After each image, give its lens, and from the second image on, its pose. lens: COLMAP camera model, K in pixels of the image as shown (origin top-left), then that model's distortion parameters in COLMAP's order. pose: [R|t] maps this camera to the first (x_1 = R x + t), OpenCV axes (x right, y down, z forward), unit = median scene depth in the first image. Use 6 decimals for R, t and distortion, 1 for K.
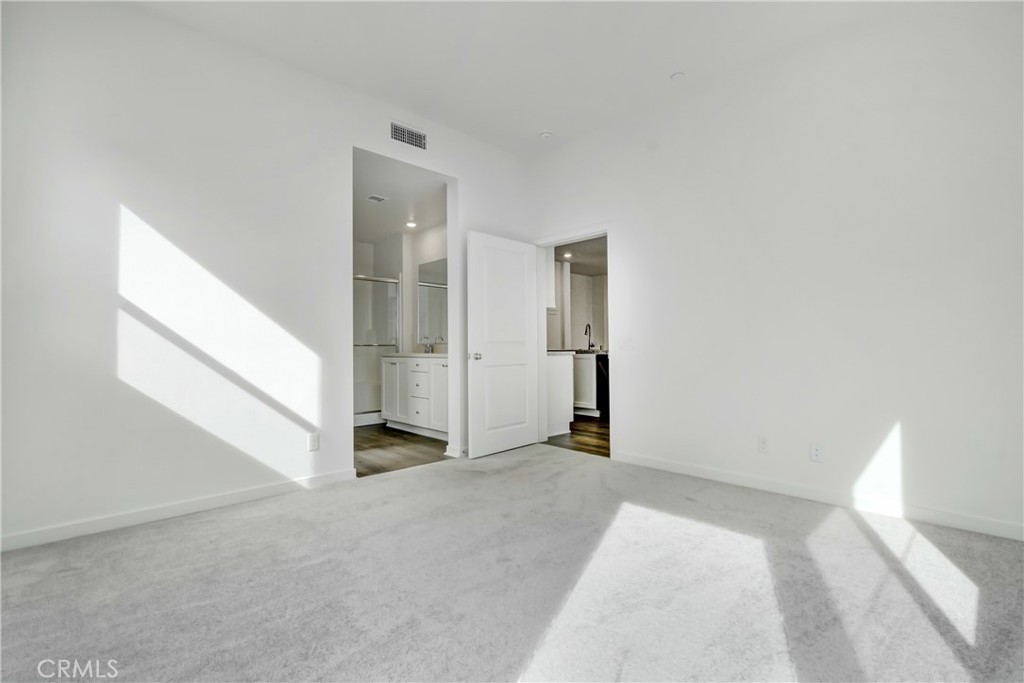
lens RADIAL K [[461.5, 0, 508.8], [0, 461.5, 349.3], [0, 0, 1]] dist [-0.014168, -0.000436]
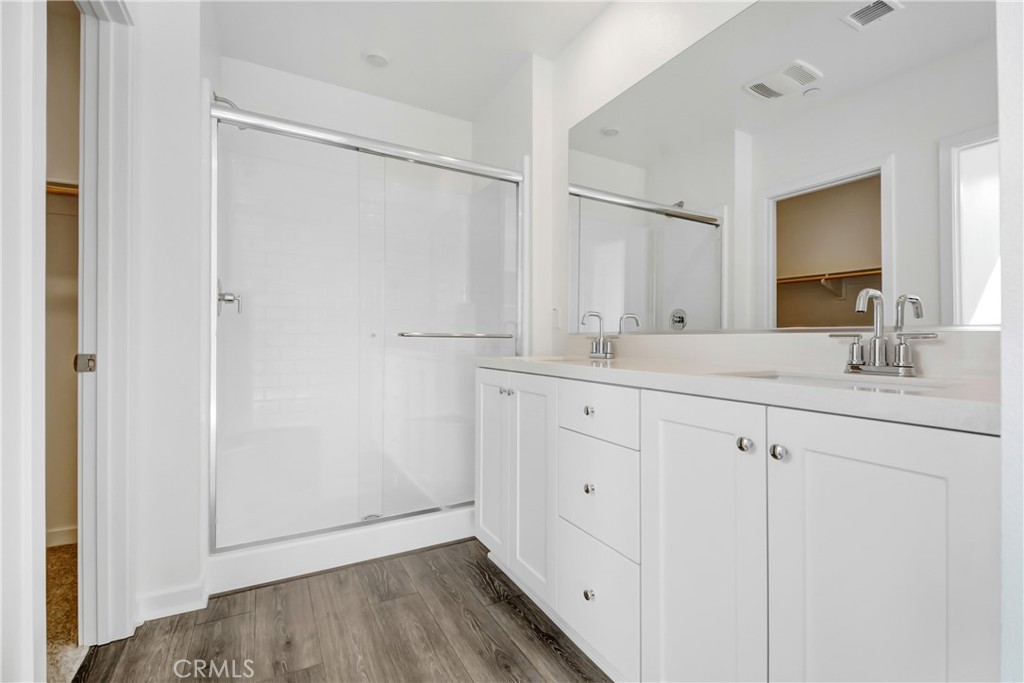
lens RADIAL K [[461.5, 0, 508.8], [0, 461.5, 349.3], [0, 0, 1]] dist [-0.014168, -0.000436]
pose [[0.966335, 0.014755, -0.256864, -0.149470], [-0.008930, 0.999676, 0.023827, -0.008165], [0.257132, -0.020731, 0.966154, 0.624379]]
